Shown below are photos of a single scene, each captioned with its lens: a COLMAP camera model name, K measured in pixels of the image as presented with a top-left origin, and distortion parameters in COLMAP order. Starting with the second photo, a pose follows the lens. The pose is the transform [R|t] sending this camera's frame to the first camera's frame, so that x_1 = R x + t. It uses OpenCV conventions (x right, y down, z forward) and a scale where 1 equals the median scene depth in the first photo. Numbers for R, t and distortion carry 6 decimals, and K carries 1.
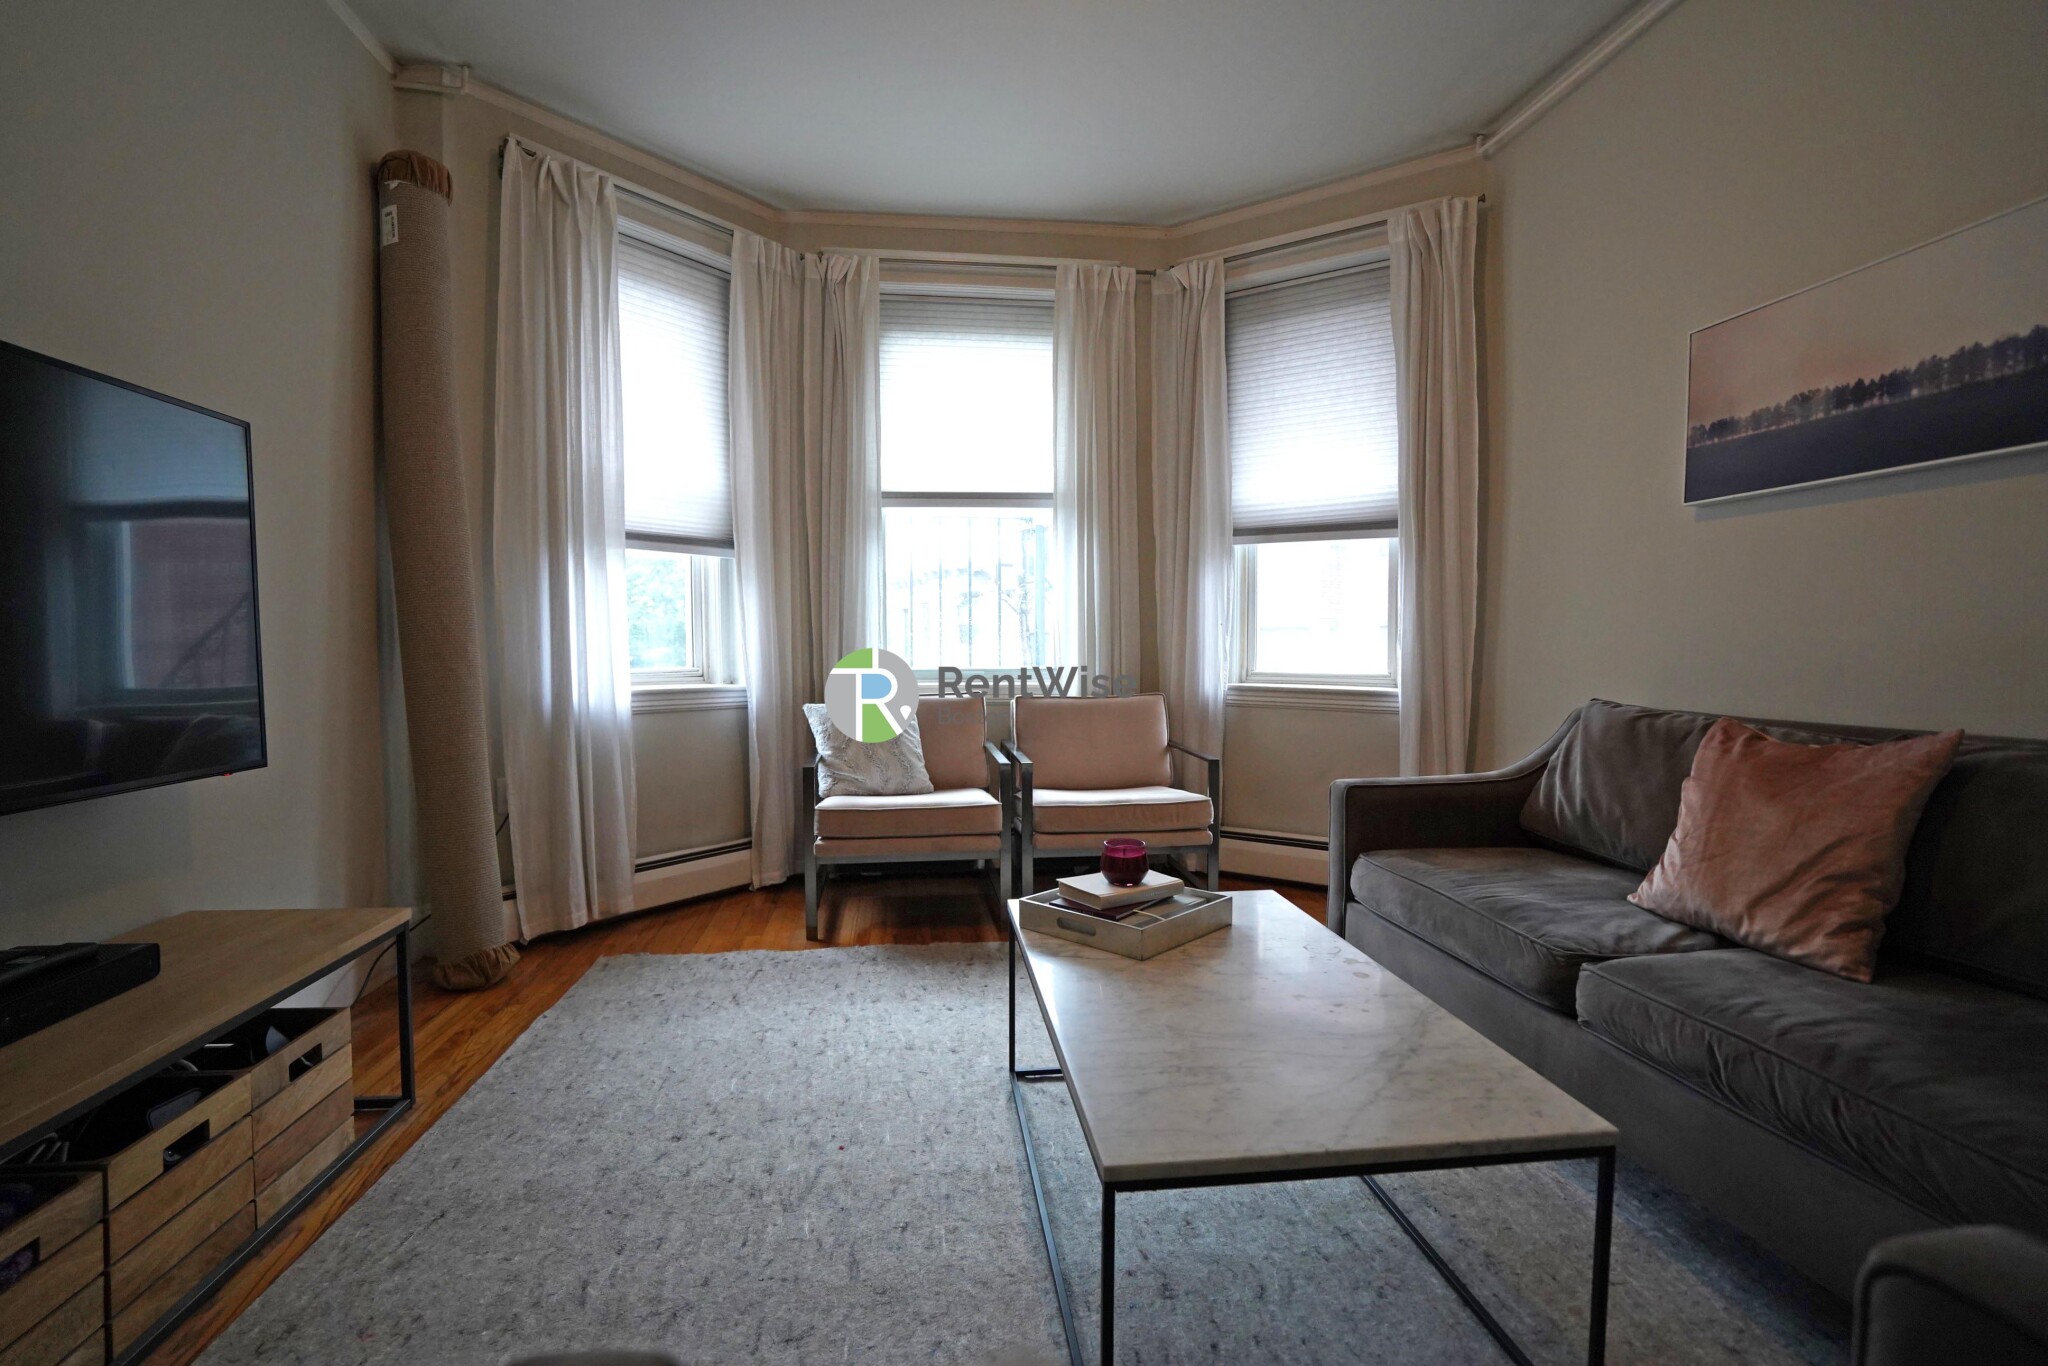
lens RADIAL K [[959.6, 0, 1015.2], [0, 959.6, 688.2], [0, 0, 1]] dist [-0.052667, 0.021410]
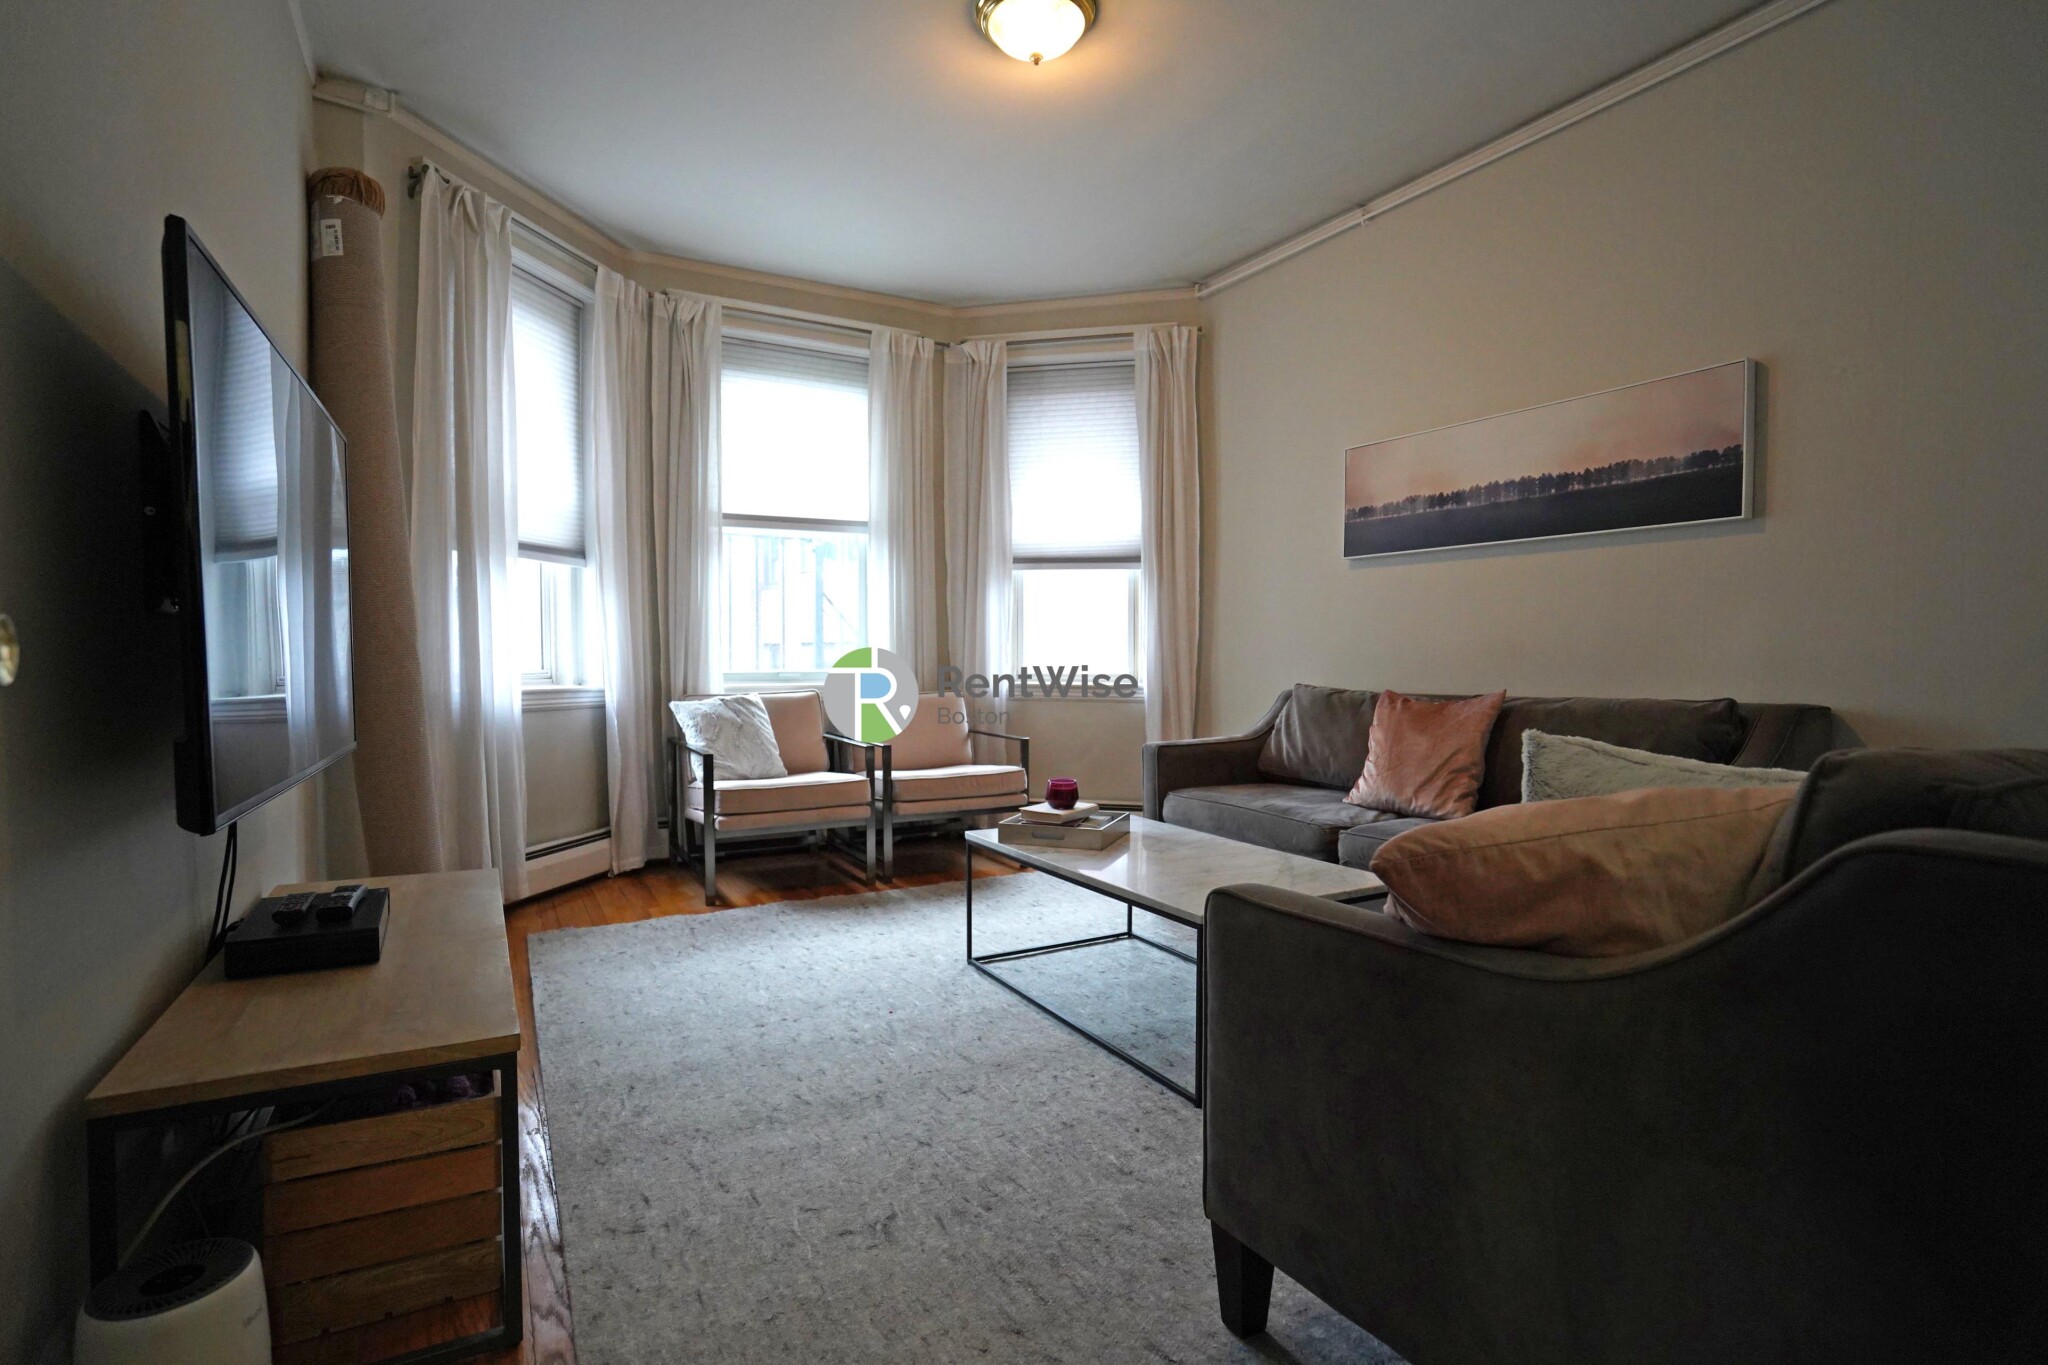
lens RADIAL K [[959.6, 0, 1015.2], [0, 959.6, 687.7], [0, 0, 1]] dist [-0.052667, 0.021410]
pose [[0.925002, -0.010792, 0.379808, -0.295194], [0.016370, 0.999800, -0.011459, 0.021110], [-0.379609, 0.016817, 0.924994, -0.189368]]
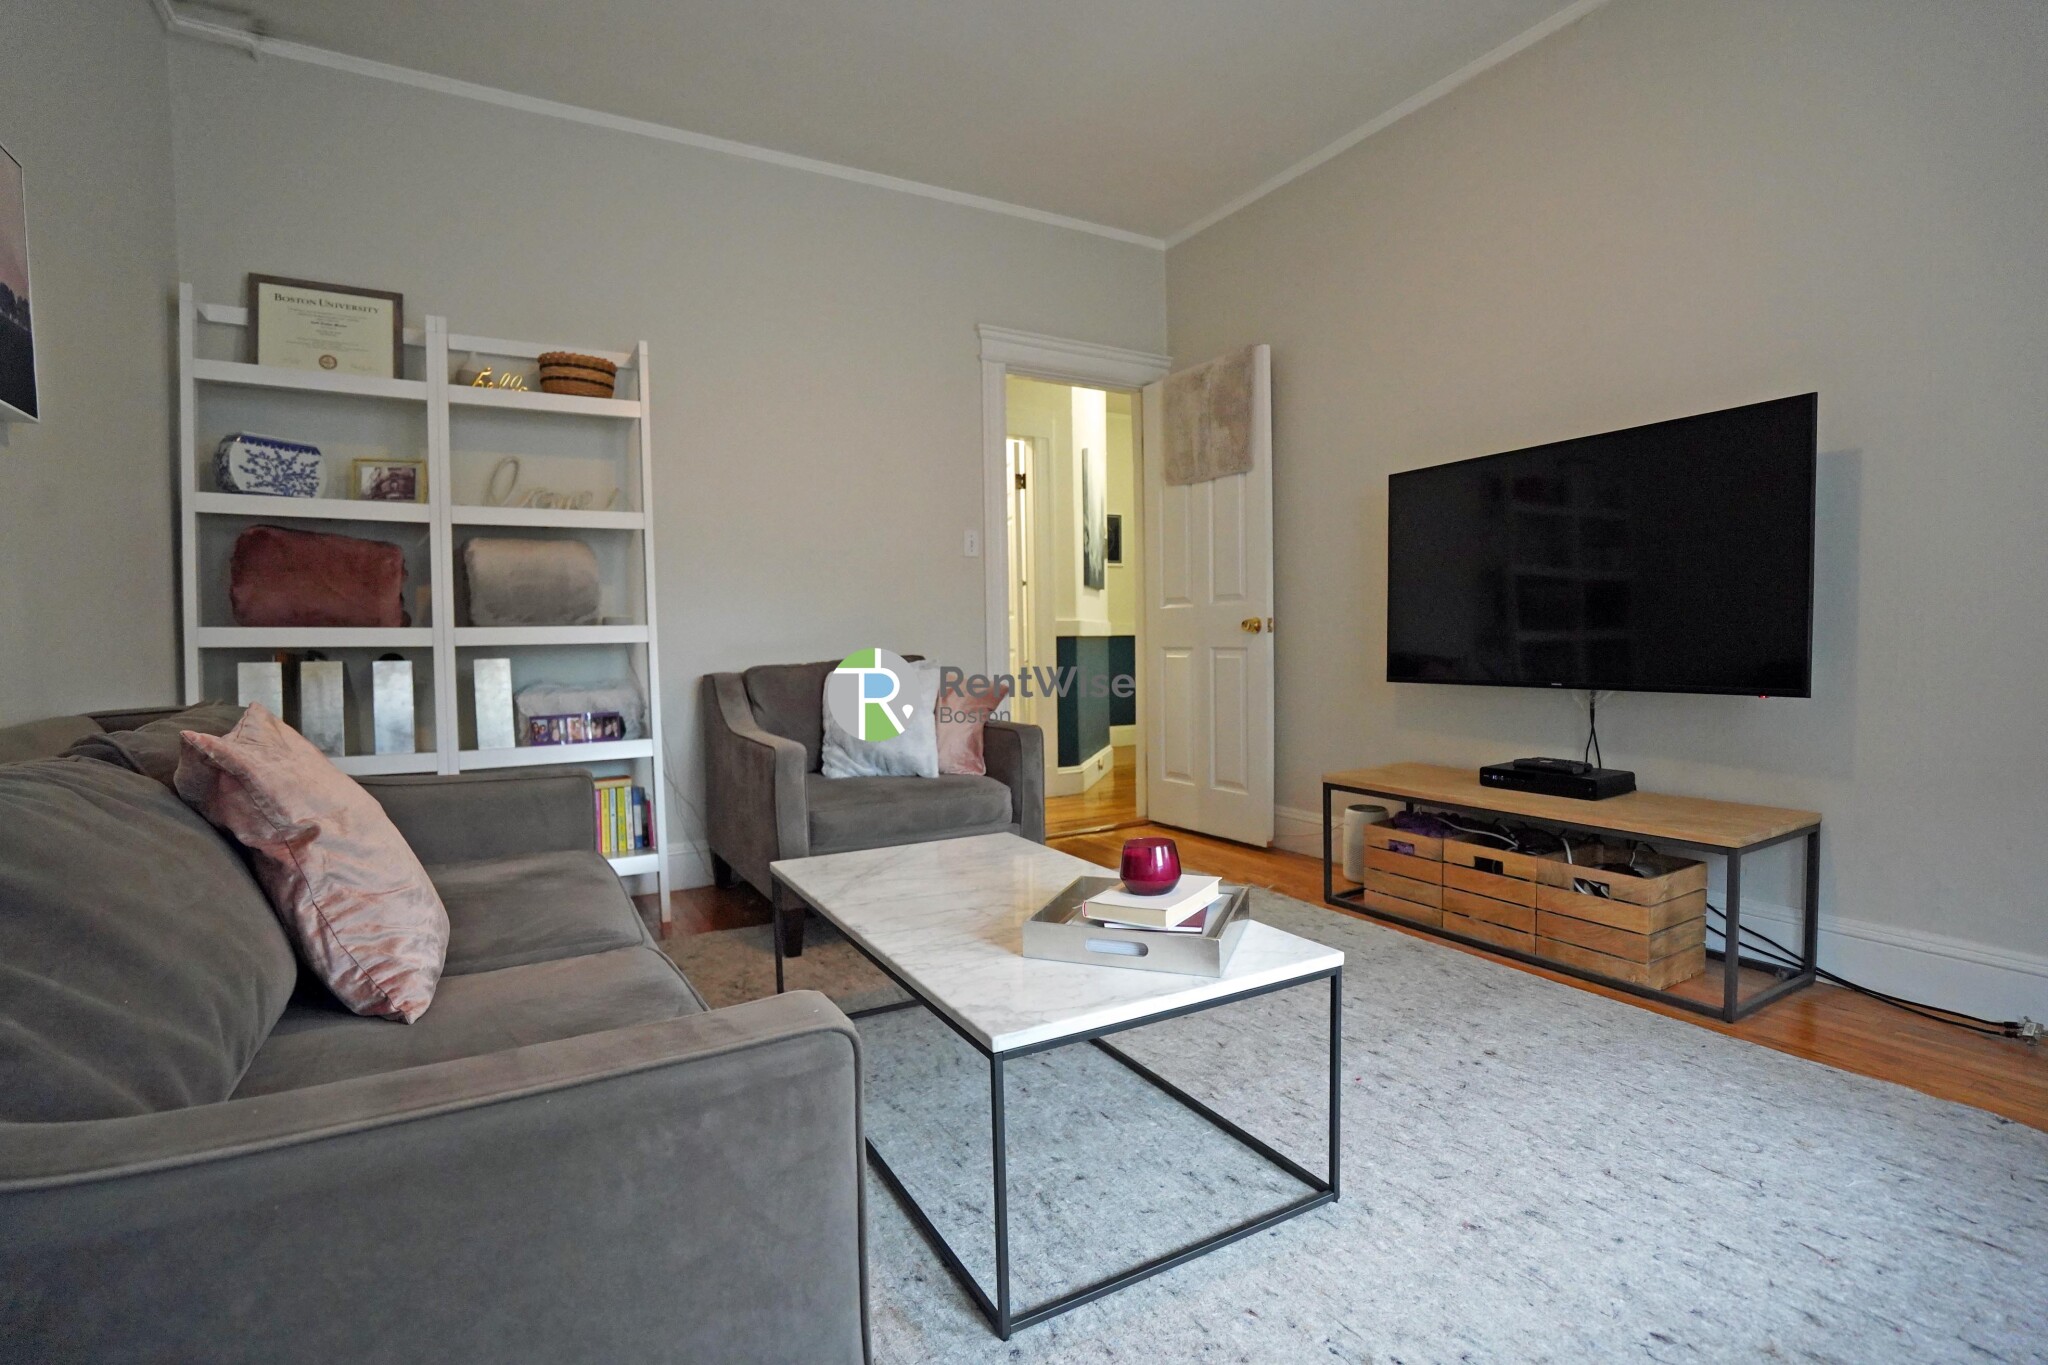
lens RADIAL K [[977.5, 0, 1030.5], [0, 977.5, 662.1], [0, 0, 1]] dist [-0.058093, 0.026347]
pose [[-0.915444, 0.032893, -0.401099, 0.308350], [0.006227, 0.997693, 0.067607, -0.026131], [0.402397, 0.059393, -0.913536, 0.993531]]
